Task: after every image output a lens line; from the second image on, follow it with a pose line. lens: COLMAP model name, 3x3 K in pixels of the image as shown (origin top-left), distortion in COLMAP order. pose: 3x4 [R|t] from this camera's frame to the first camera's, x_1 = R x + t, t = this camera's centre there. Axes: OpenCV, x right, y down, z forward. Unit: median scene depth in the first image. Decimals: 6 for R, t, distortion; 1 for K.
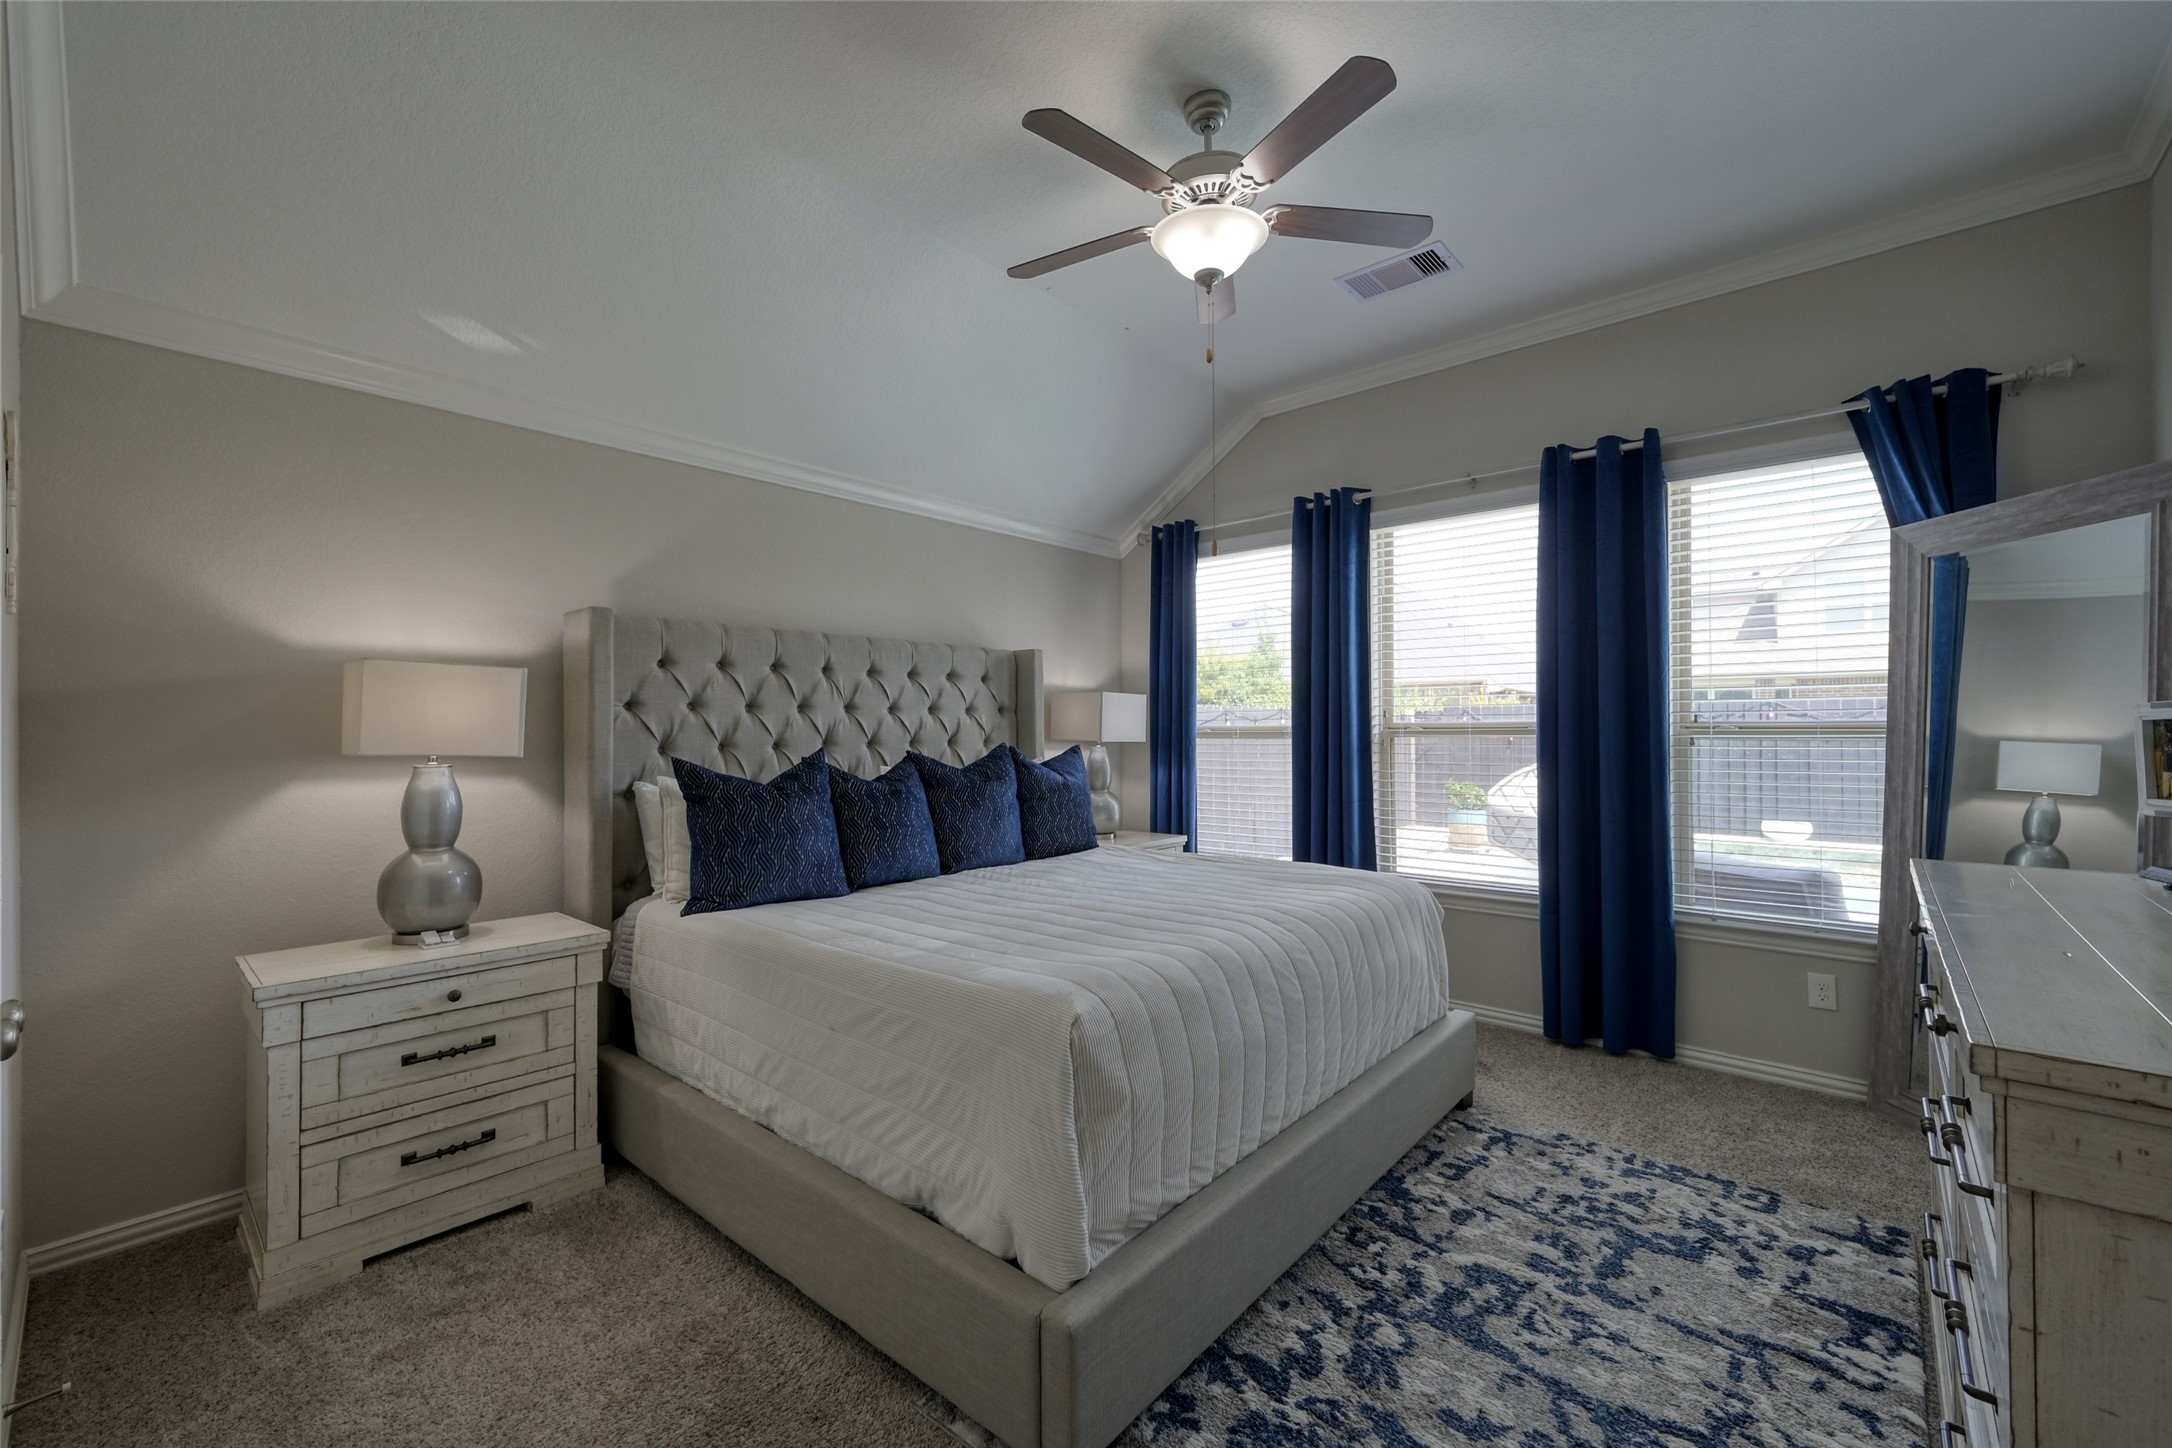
lens RADIAL K [[887.6, 0, 1086.0], [0, 887.6, 724.0], [0, 0, 1]] dist [-0.009141, -0.000111]
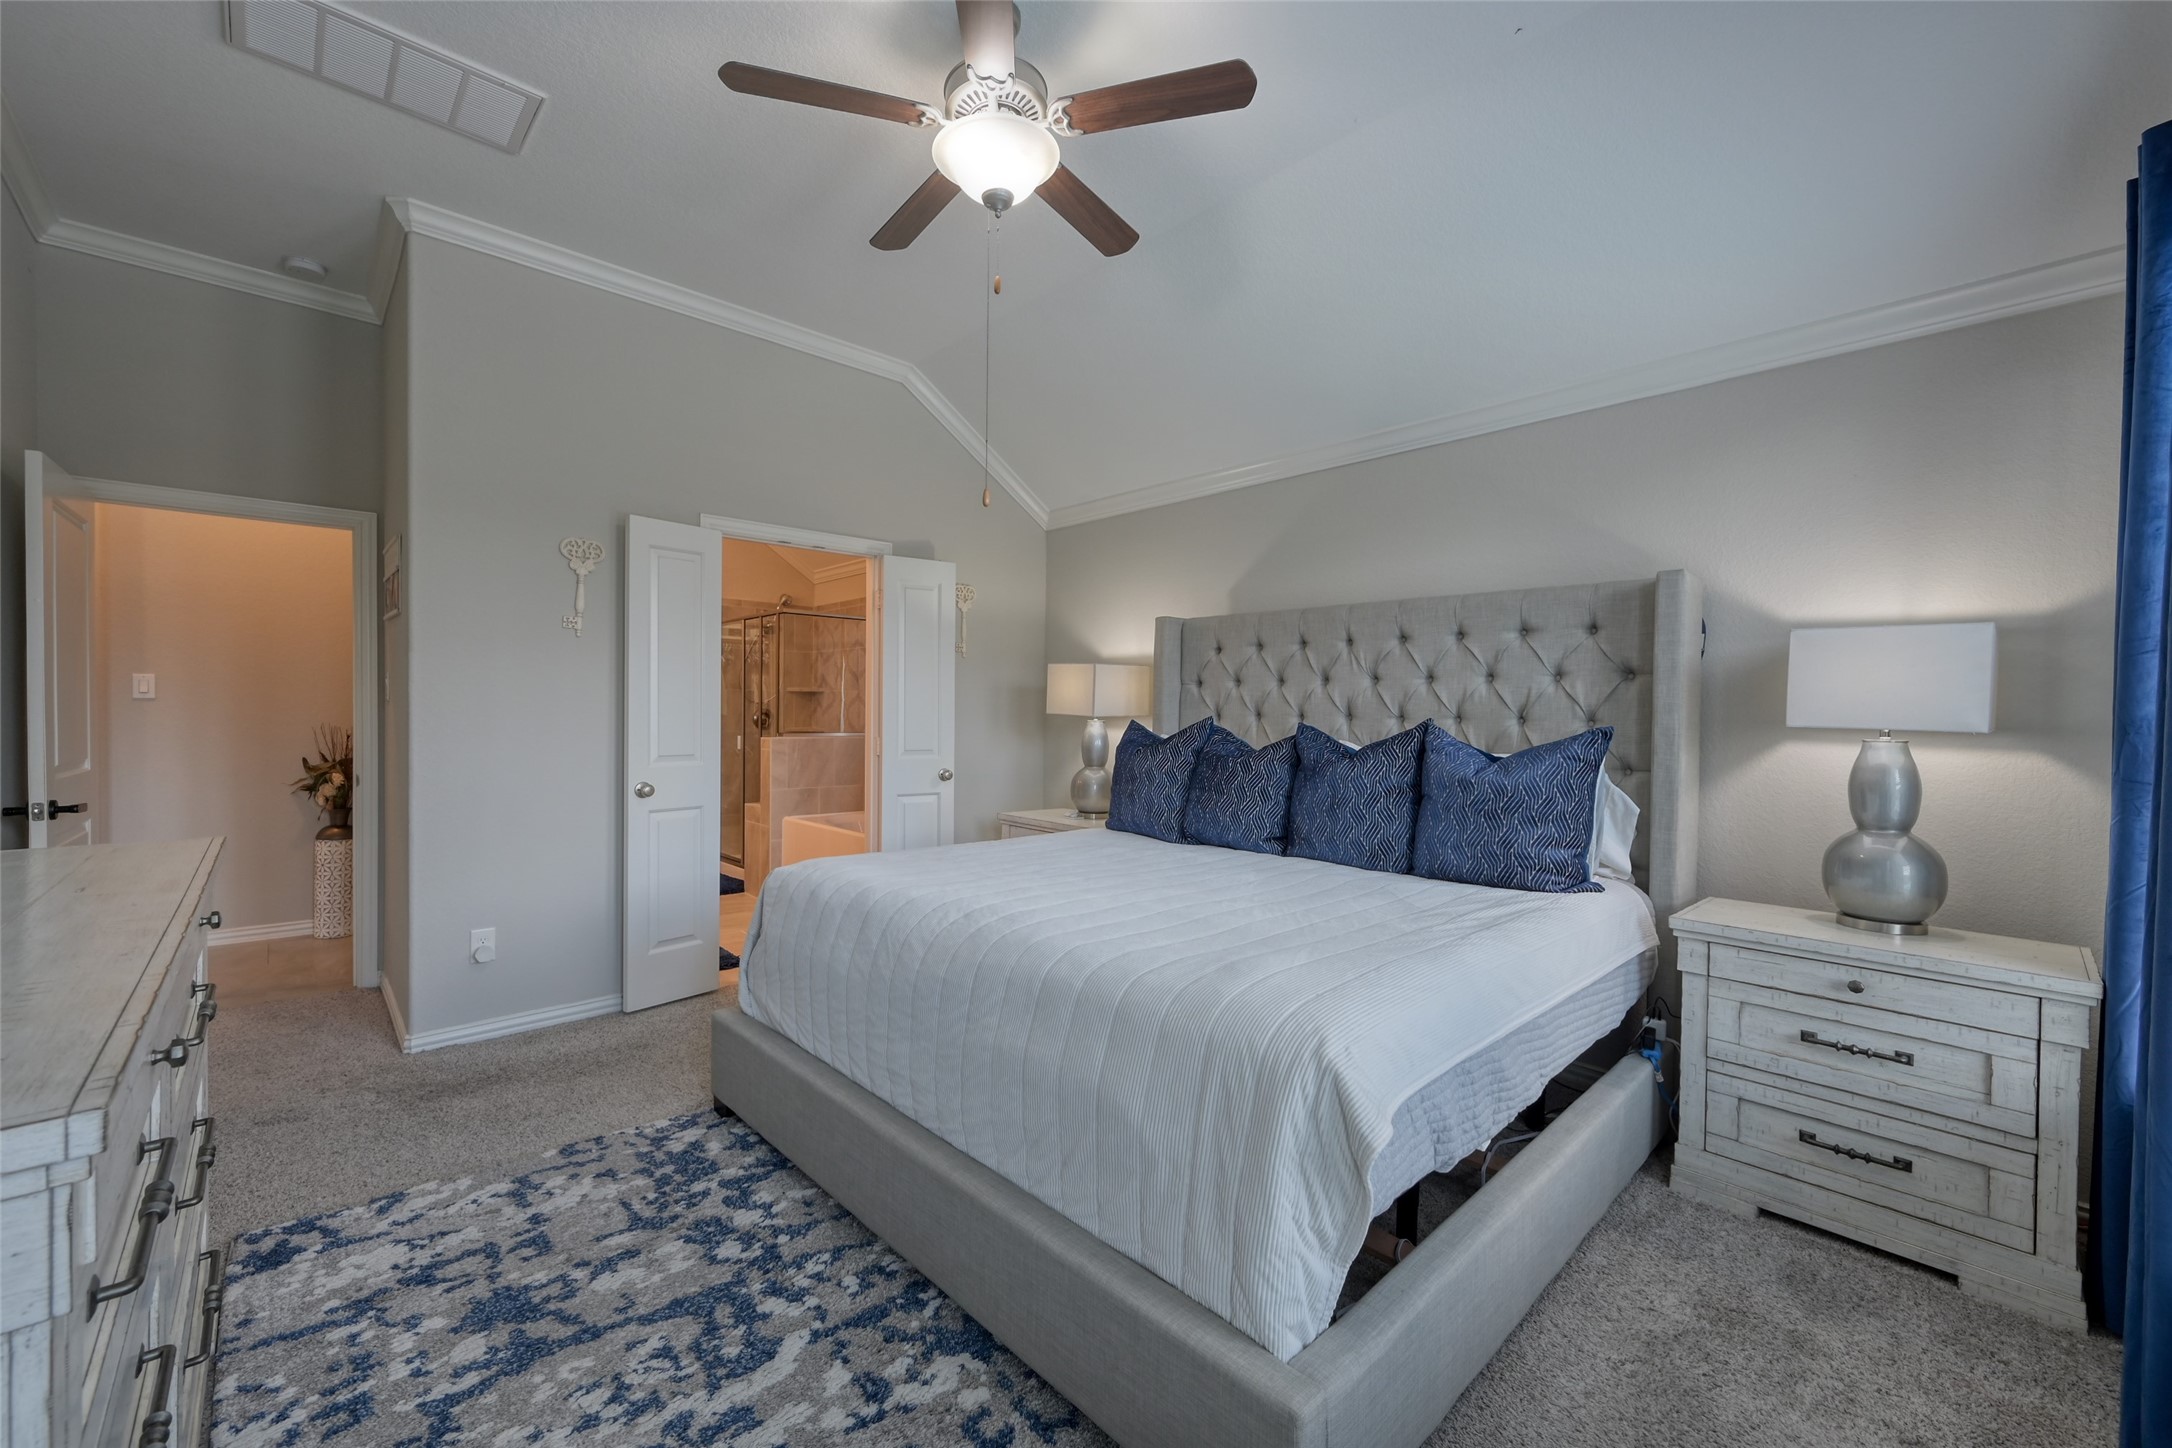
lens RADIAL K [[861.9, 0, 1085.8], [0, 861.9, 716.8], [0, 0, 1]] dist [0.000143, 0.000158]
pose [[-0.099570, 0.020107, -0.994827, 1.209860], [0.005504, 0.999792, 0.019656, 0.004460], [0.995015, -0.003518, -0.099660, 1.380709]]
